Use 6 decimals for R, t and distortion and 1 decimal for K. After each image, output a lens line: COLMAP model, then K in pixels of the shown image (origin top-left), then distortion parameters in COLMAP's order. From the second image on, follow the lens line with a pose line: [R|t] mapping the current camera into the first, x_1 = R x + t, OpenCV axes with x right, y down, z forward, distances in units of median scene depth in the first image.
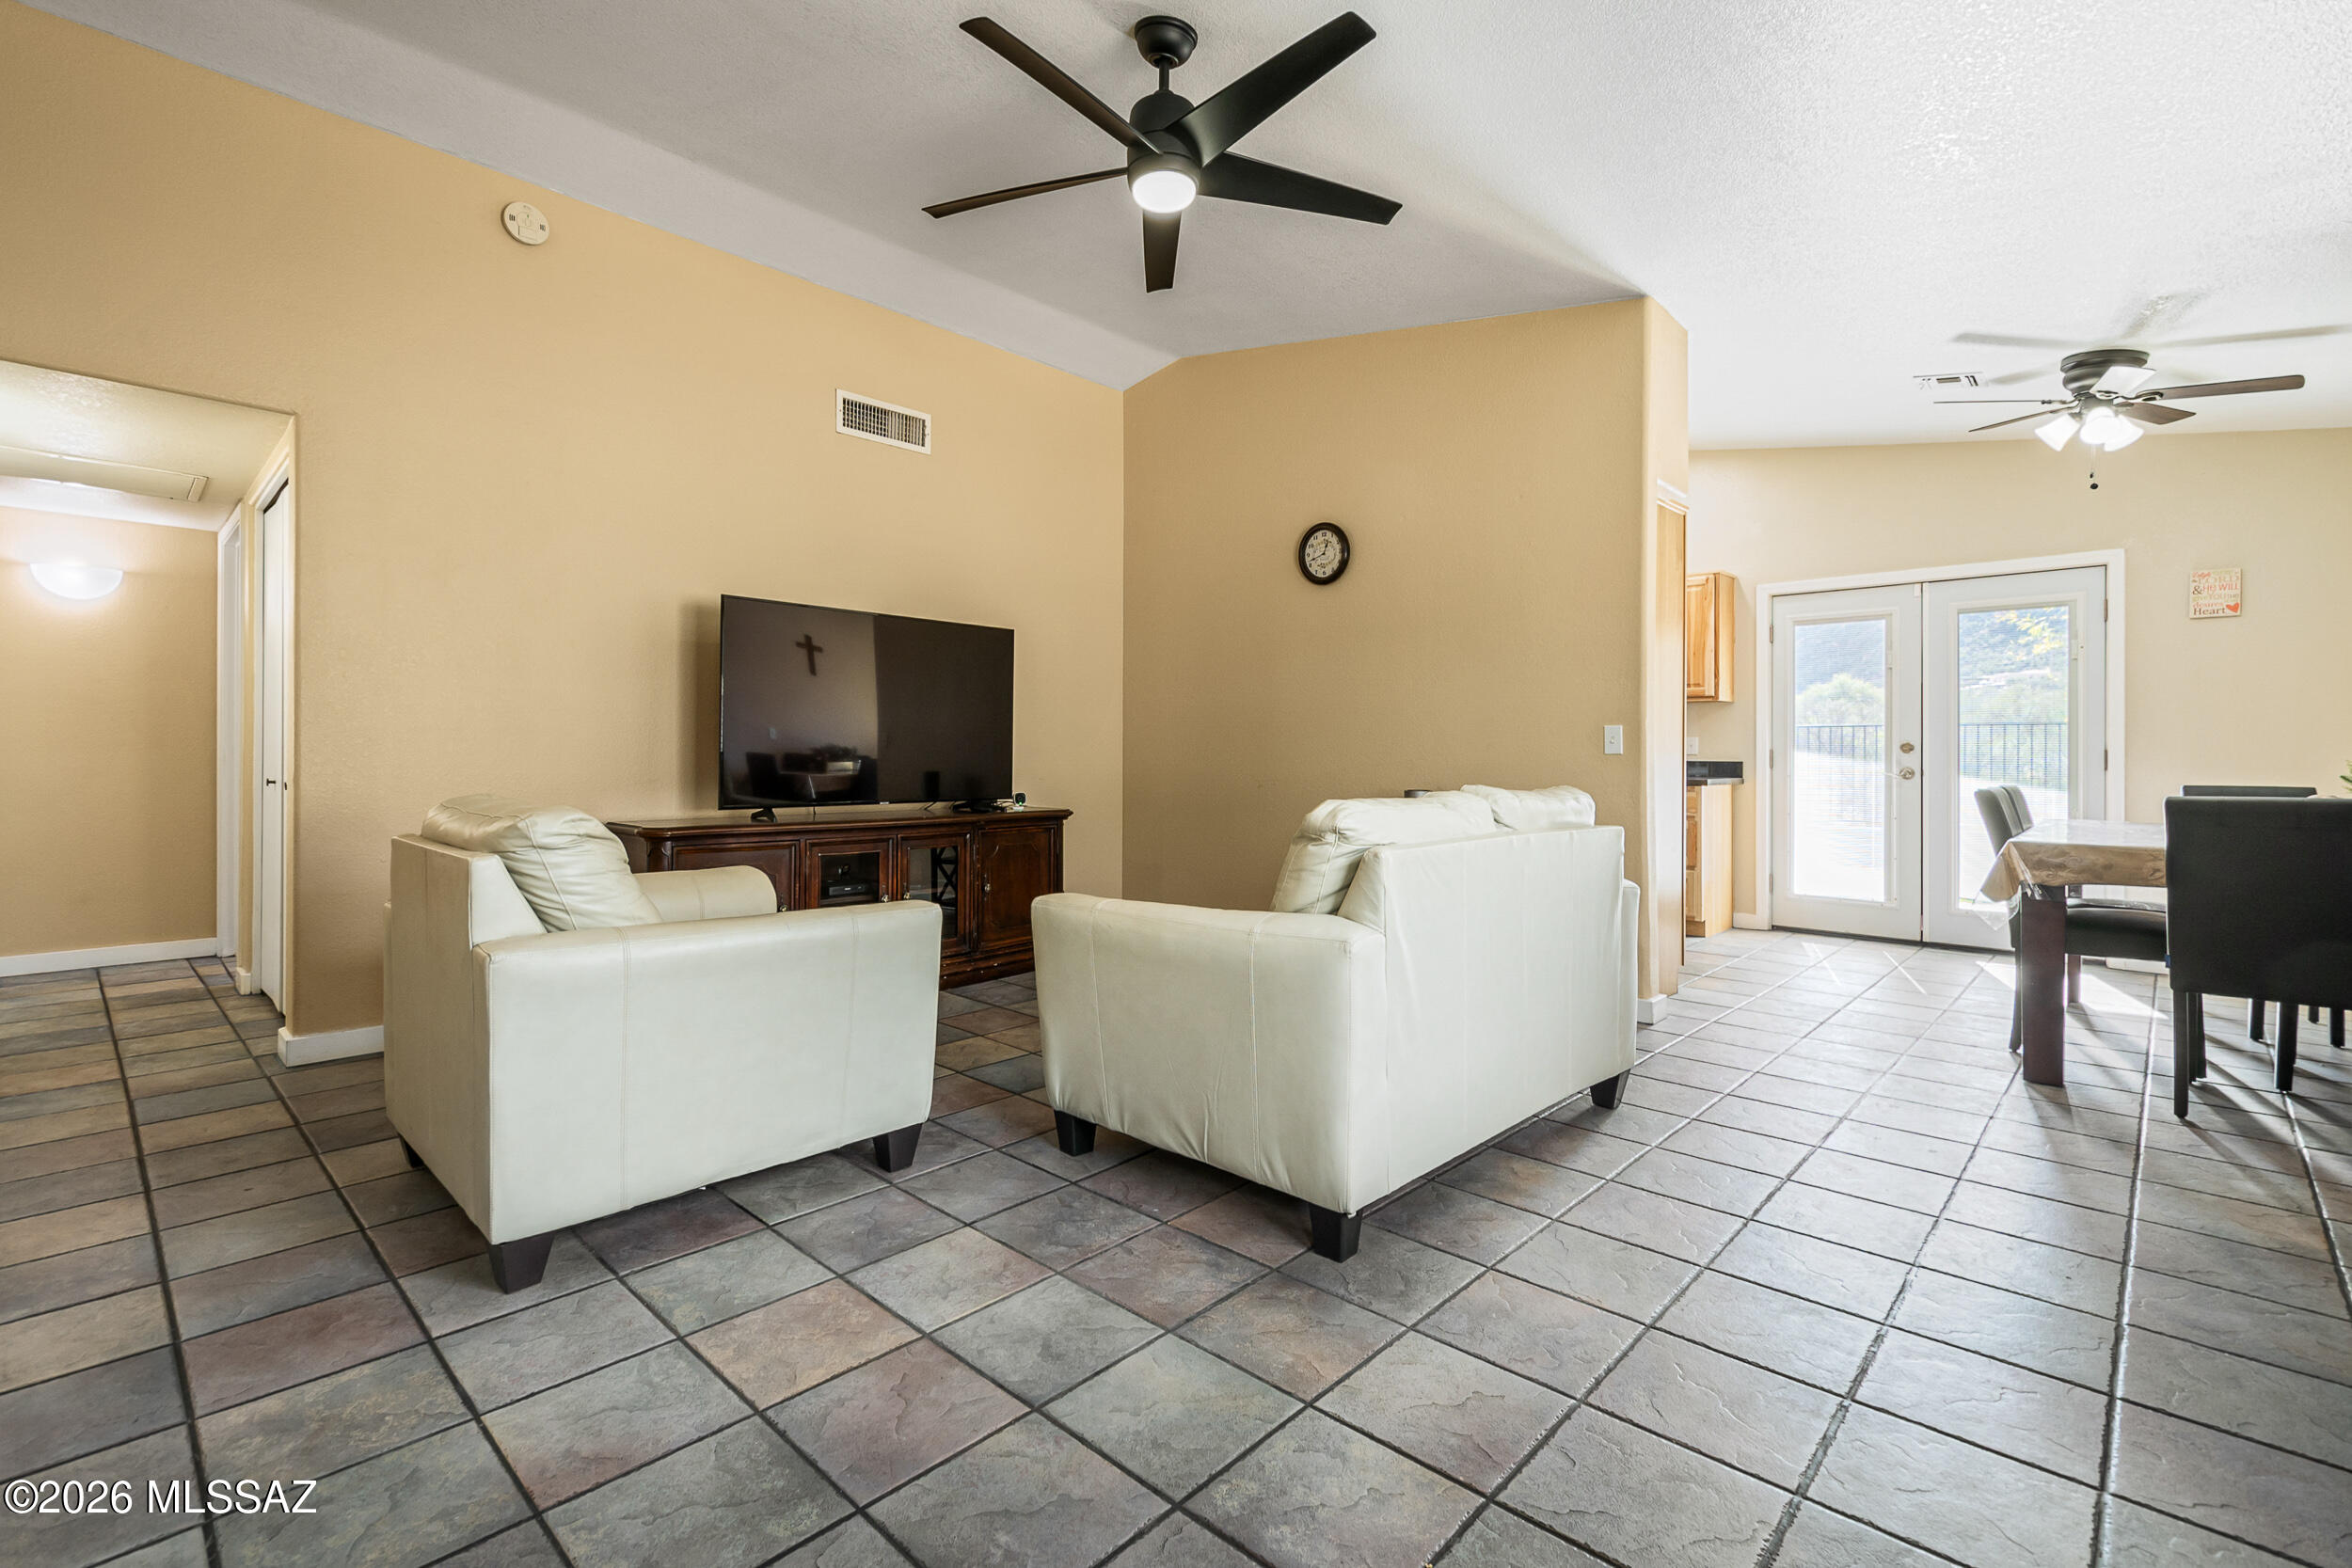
lens RADIAL K [[1038.8, 0, 1170.4], [0, 1038.8, 756.9], [0, 0, 1]] dist [0.002294, -0.000398]
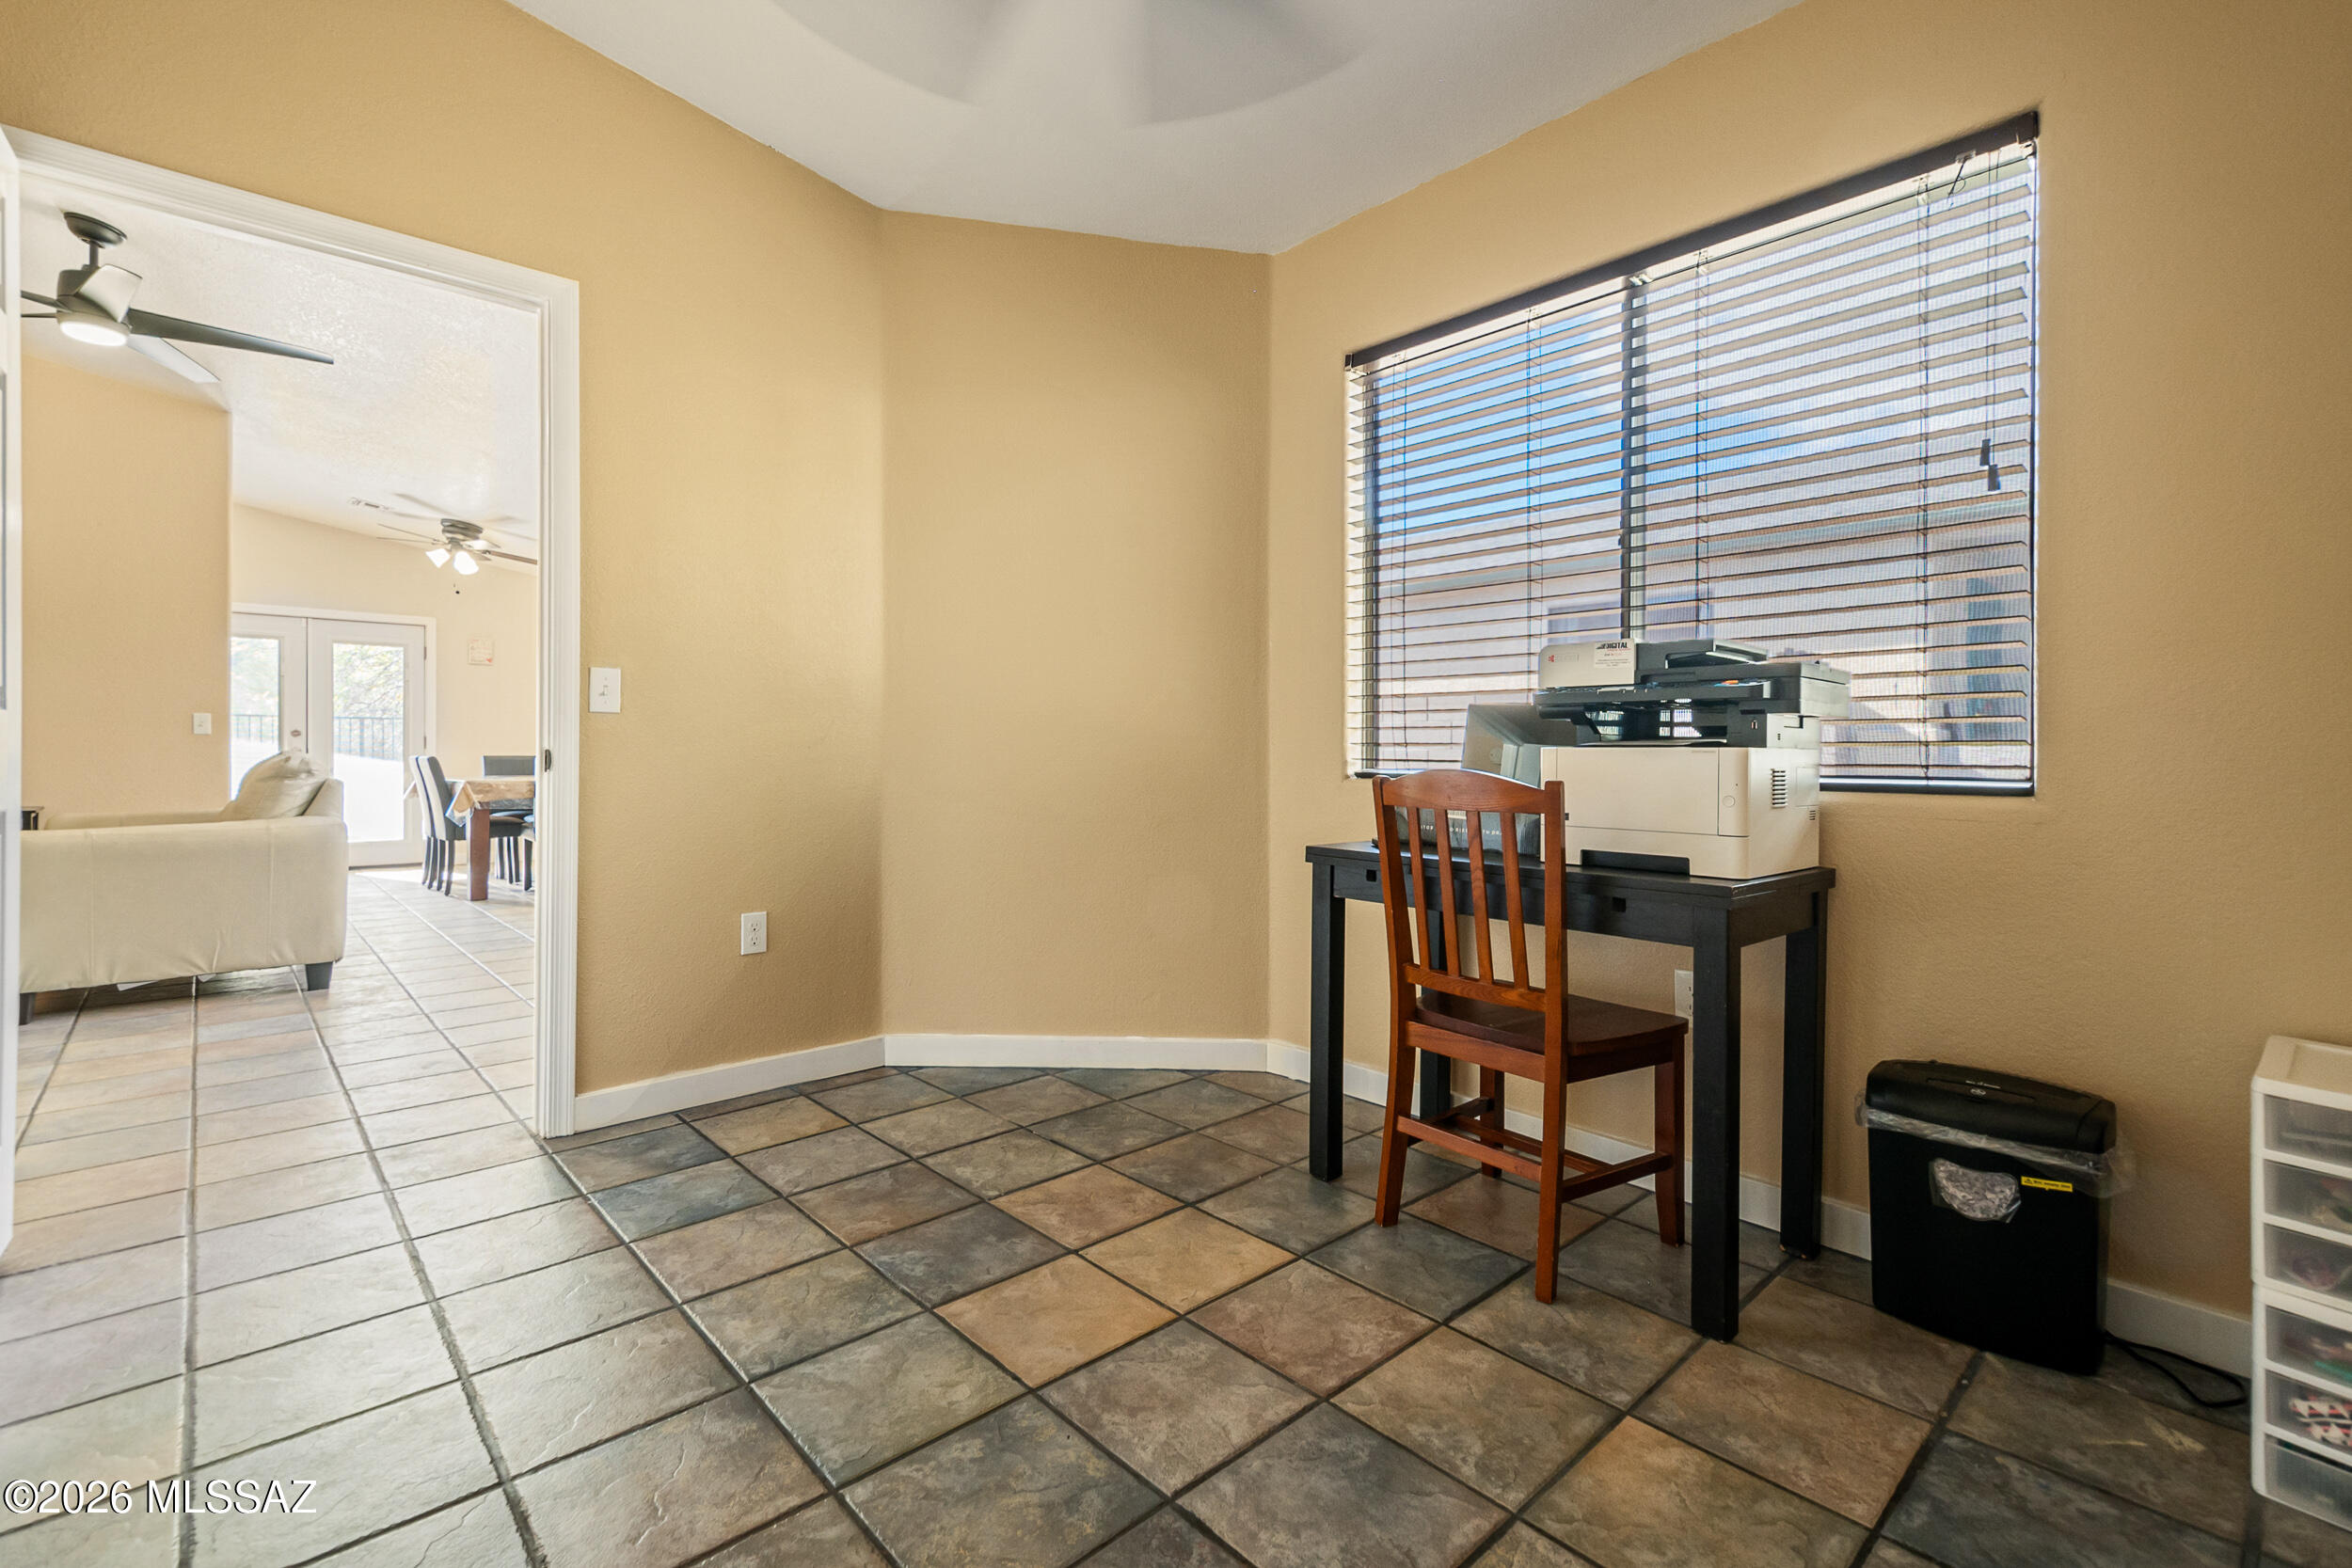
lens RADIAL K [[1038.8, 0, 1170.4], [0, 1038.8, 756.9], [0, 0, 1]] dist [0.002294, -0.000398]
pose [[0.059954, -0.004400, 0.998191, -0.881138], [-0.004908, 0.999977, 0.004702, 0.015222], [-0.998189, -0.005181, 0.059931, -0.370702]]
